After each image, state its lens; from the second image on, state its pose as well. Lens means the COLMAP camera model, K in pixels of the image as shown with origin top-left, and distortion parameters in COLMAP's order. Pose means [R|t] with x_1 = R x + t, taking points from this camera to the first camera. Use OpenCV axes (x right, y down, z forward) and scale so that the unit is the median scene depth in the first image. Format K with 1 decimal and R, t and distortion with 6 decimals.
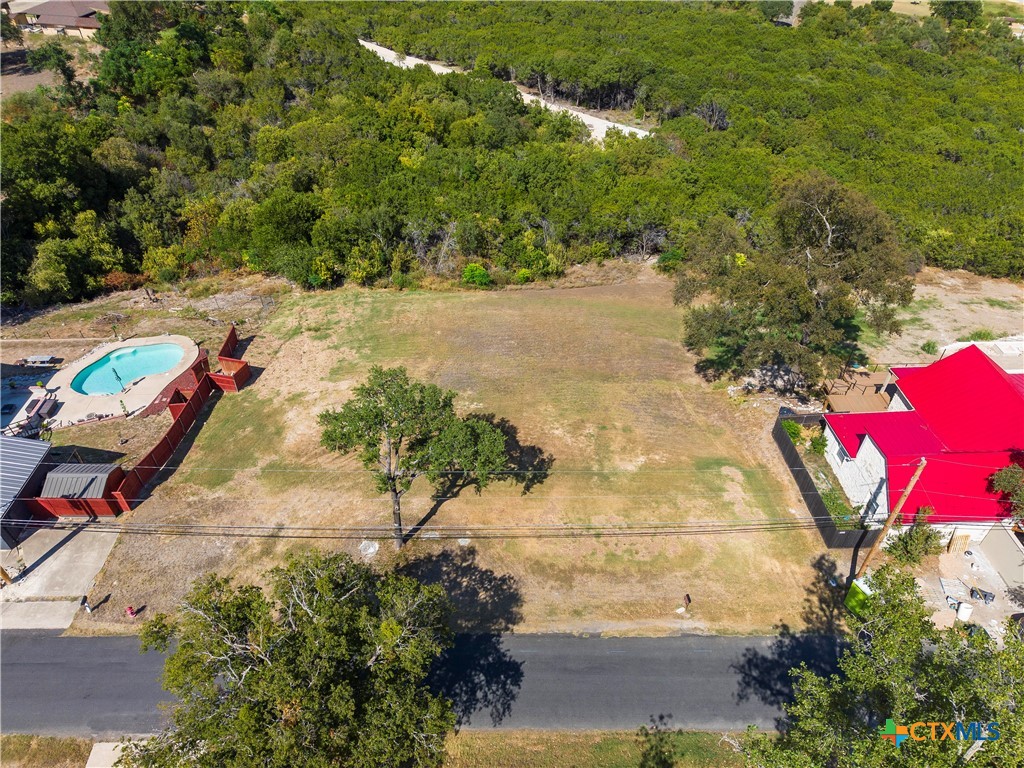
lens RADIAL K [[688.8, 0, 513.0], [0, 688.8, 385.5], [0, 0, 1]] dist [0.040775, -0.043100]
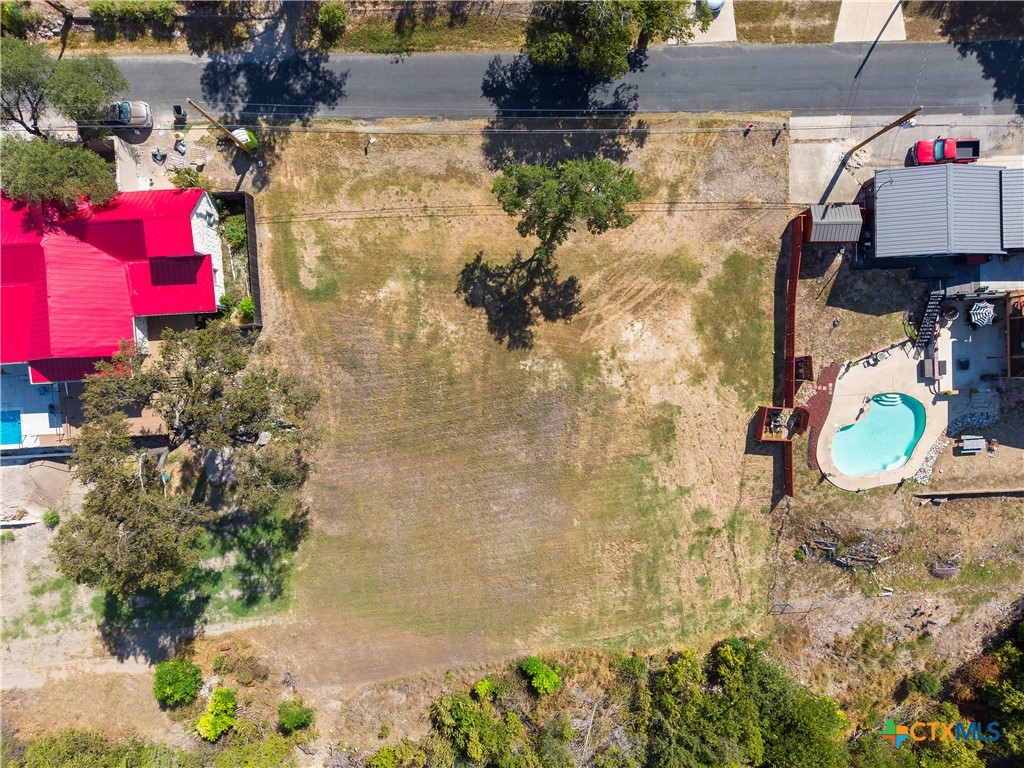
lens RADIAL K [[688.8, 0, 511.4], [0, 688.8, 386.6], [0, 0, 1]] dist [0.040775, -0.043100]
pose [[-0.999932, 0.010254, 0.005522, -0.041957], [-0.002685, -0.664327, 0.747437, -0.923027], [0.011333, 0.747372, 0.664309, 0.359747]]
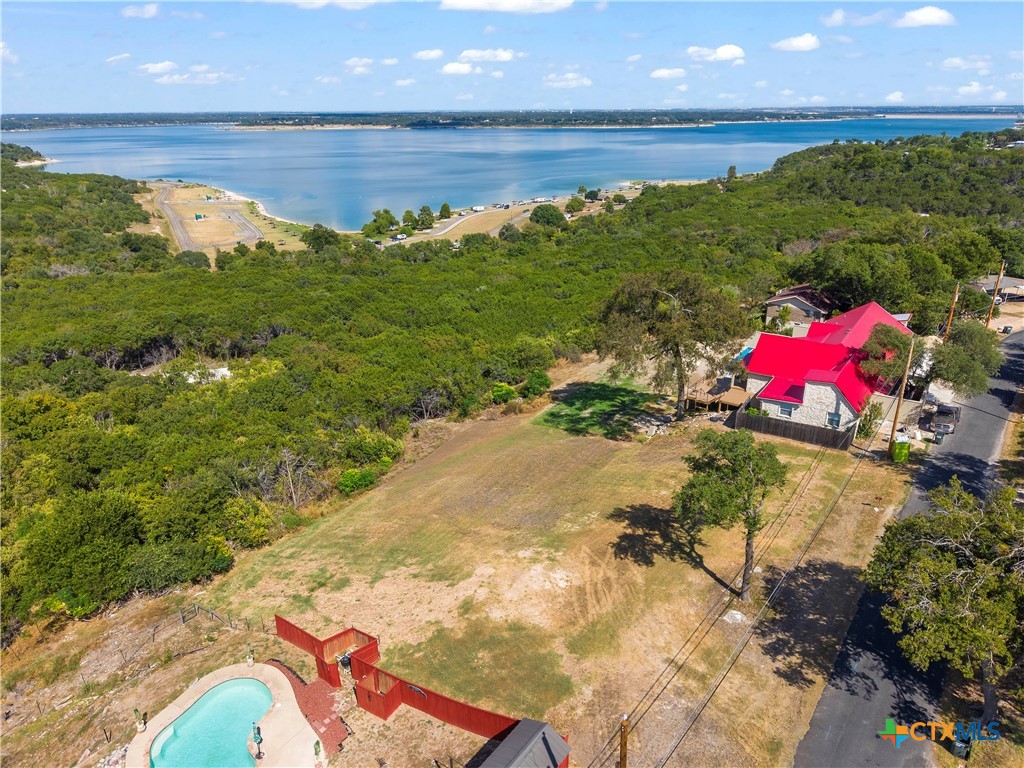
lens RADIAL K [[688.8, 0, 519.4], [0, 688.8, 401.7], [0, 0, 1]] dist [0.040775, -0.043100]
pose [[0.601518, -0.320355, 0.731812, -0.965250], [0.528046, 0.846852, -0.063317, -0.128289], [-0.599452, 0.424516, 0.678559, 0.328076]]
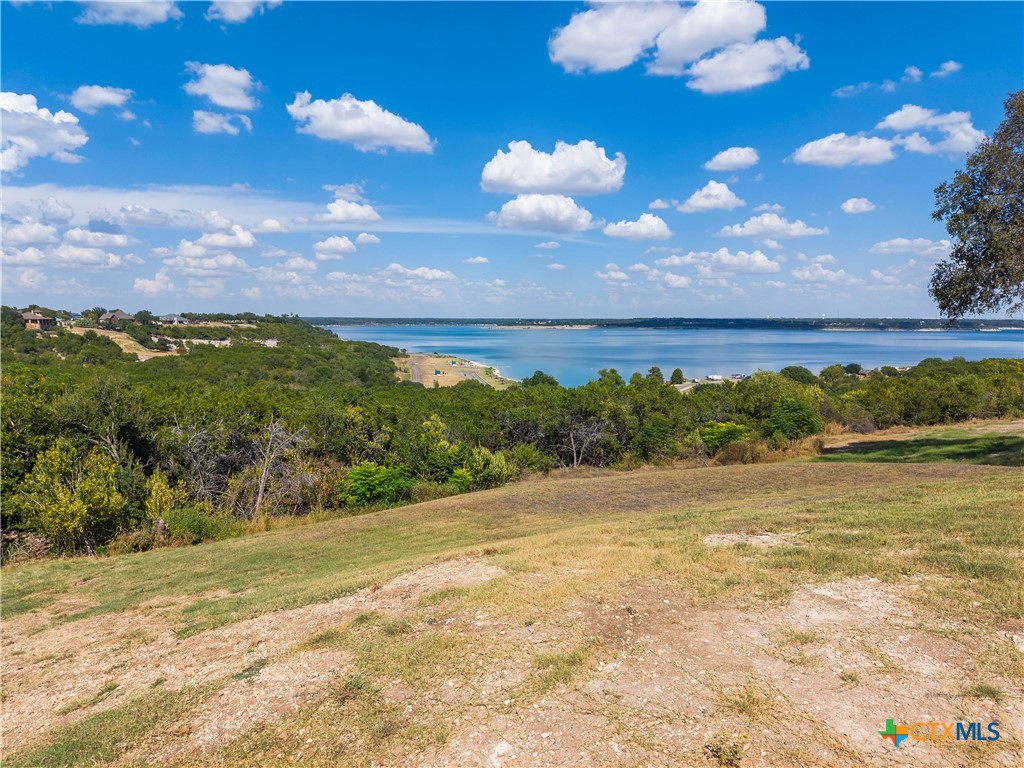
lens RADIAL K [[688.8, 0, 508.0], [0, 688.8, 390.4], [0, 0, 1]] dist [0.040775, -0.043100]
pose [[0.841641, -0.060031, 0.536691, -0.363761], [0.356840, 0.807757, -0.469248, 0.042733], [-0.405346, 0.586451, 0.701263, 1.063157]]
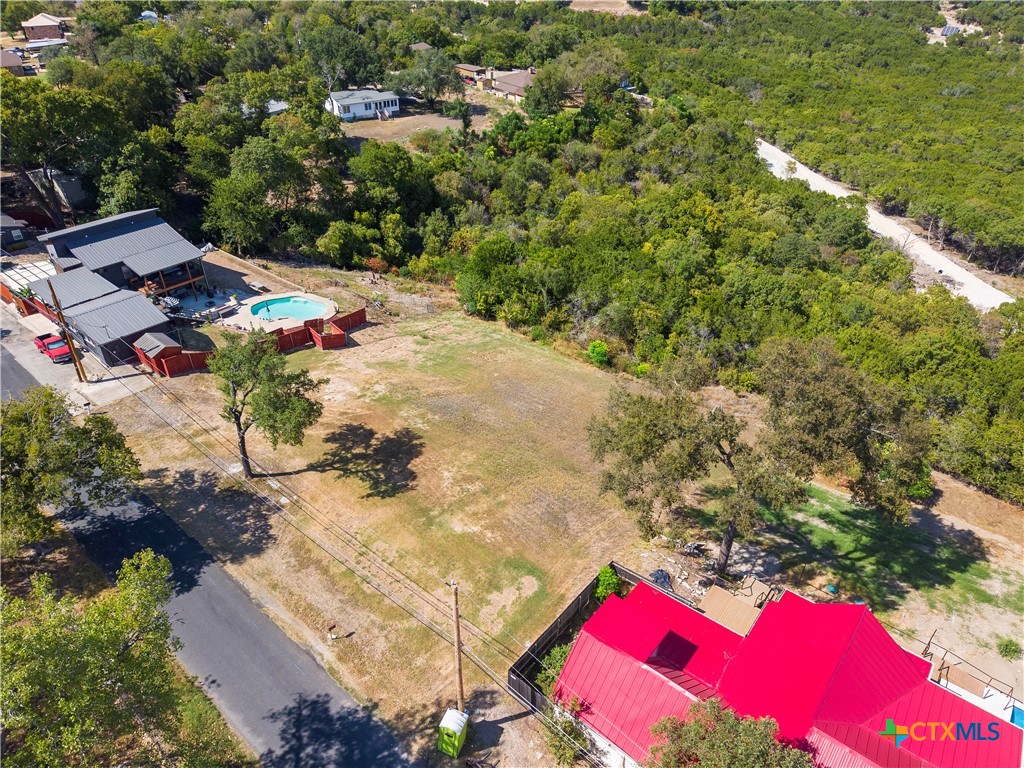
lens RADIAL K [[688.8, 0, 509.3], [0, 688.8, 386.0], [0, 0, 1]] dist [0.040775, -0.043100]
pose [[0.748657, 0.367472, -0.551794, 0.739280], [-0.433049, 0.901281, 0.012667, -0.120550], [0.501977, 0.229471, 0.833884, 0.151307]]
